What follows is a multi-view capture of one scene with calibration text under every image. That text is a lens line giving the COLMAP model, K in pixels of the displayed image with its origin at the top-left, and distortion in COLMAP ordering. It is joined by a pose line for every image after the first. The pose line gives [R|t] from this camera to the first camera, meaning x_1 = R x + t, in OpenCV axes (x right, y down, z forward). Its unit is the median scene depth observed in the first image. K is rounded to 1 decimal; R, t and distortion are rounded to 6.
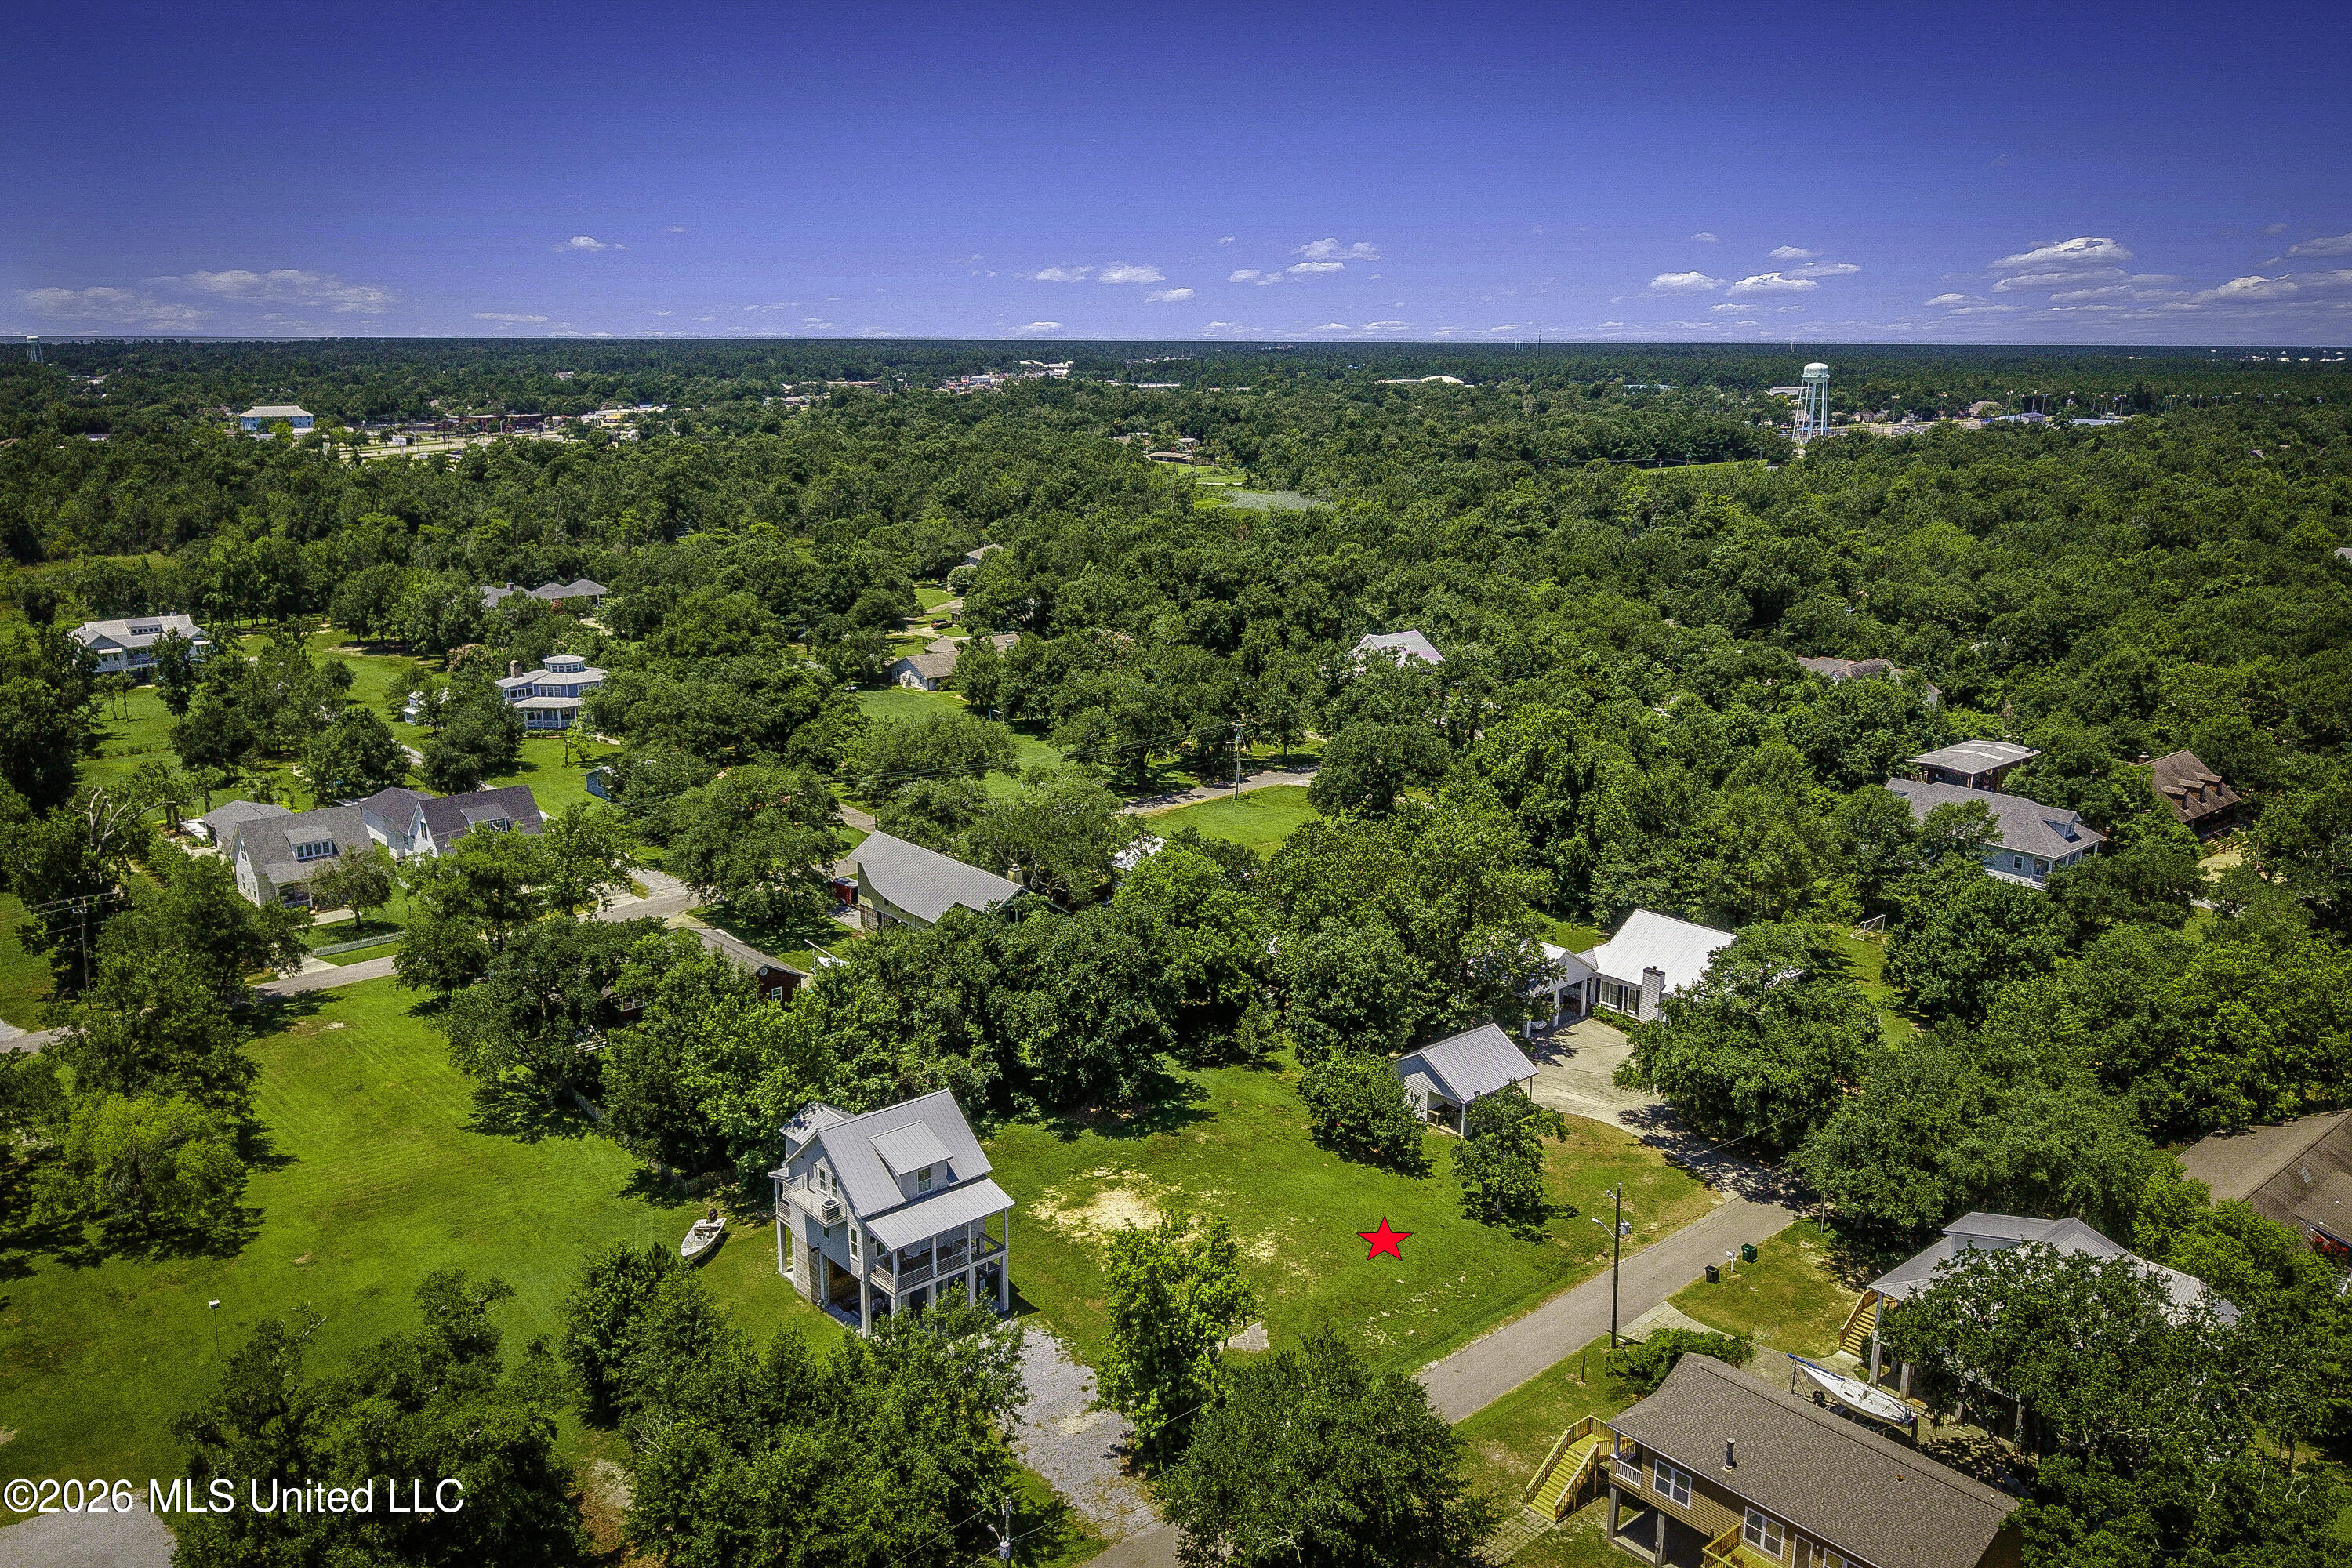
lens RADIAL K [[1813.6, 0, 1214.3], [0, 1813.6, 817.7], [0, 0, 1]] dist [-0.006595, -0.004626]
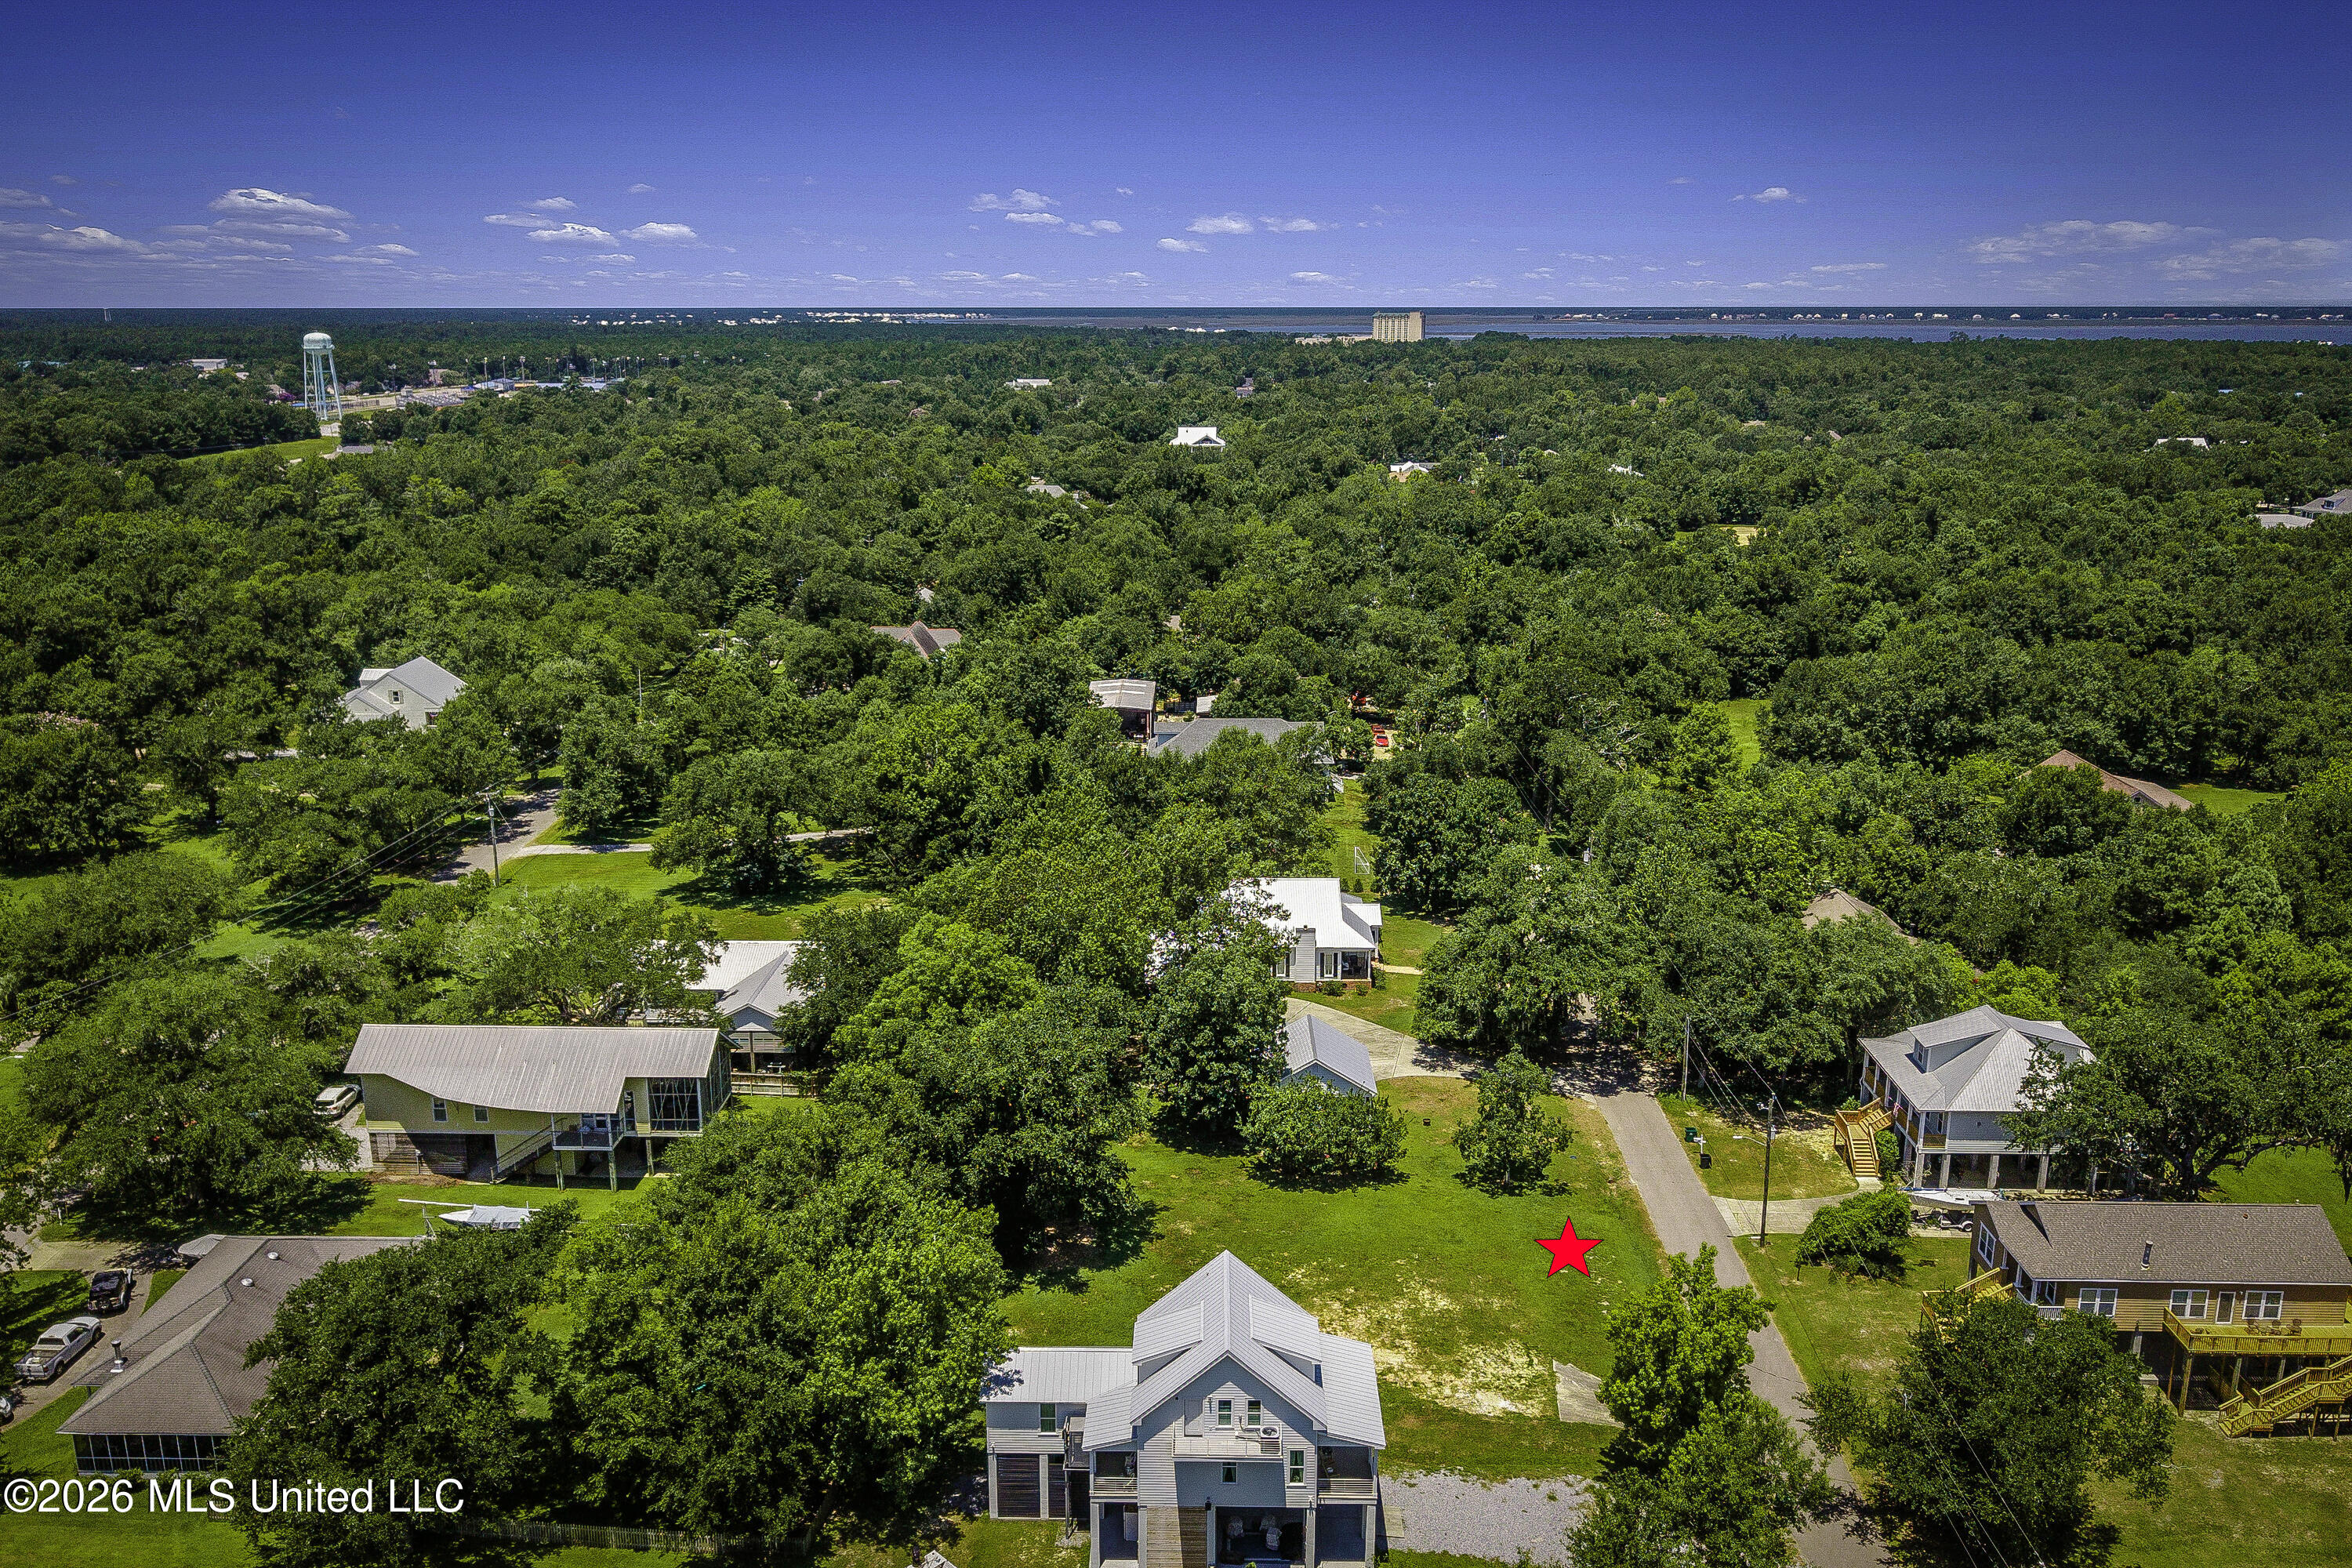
lens RADIAL K [[1813.6, 0, 1214.3], [0, 1813.6, 817.7], [0, 0, 1]] dist [-0.006595, -0.004626]
pose [[0.684286, -0.200172, 0.701201, -0.564988], [0.188544, 0.977455, 0.095039, -0.094884], [-0.704417, 0.067173, 0.706600, 0.366456]]
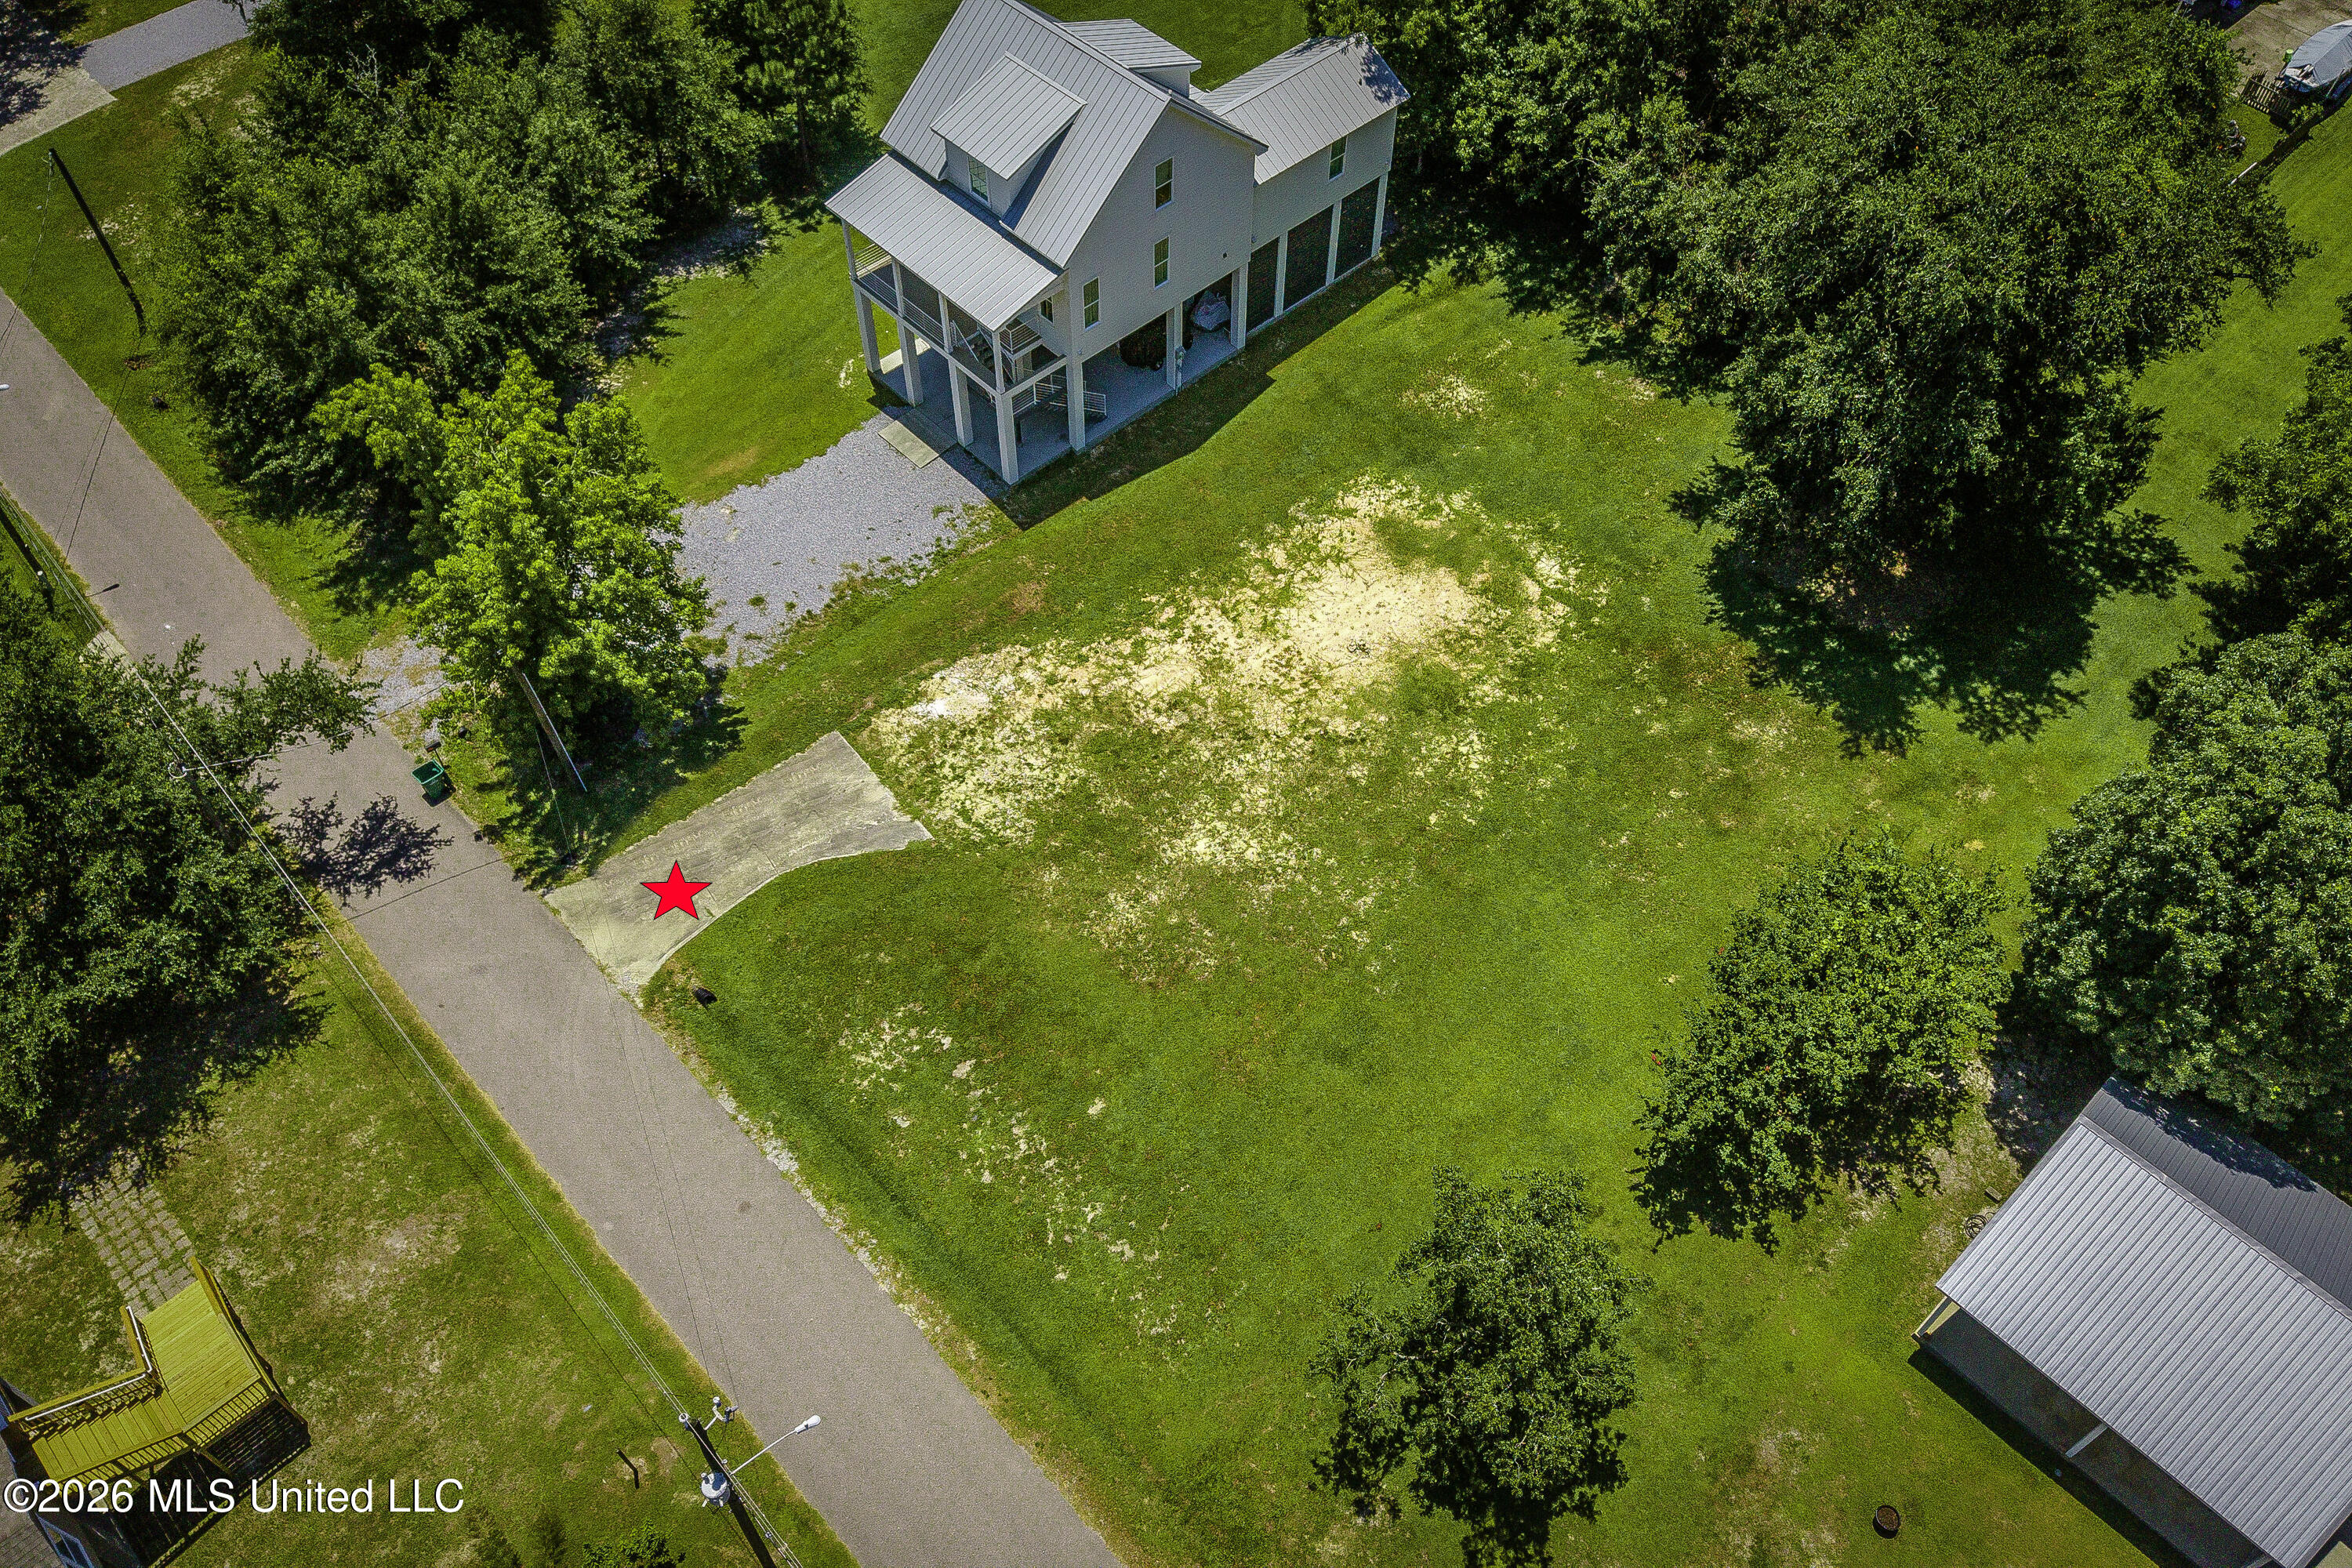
lens RADIAL K [[1938.2, 0, 1176.0], [0, 1938.2, 784.0], [0, 0, 1]] dist [0.099768, -0.014203]
pose [[0.003293, 0.785821, -0.618445, 0.279137], [-0.258700, 0.598065, 0.758547, -0.122120], [0.965952, 0.157494, 0.205262, 0.781174]]
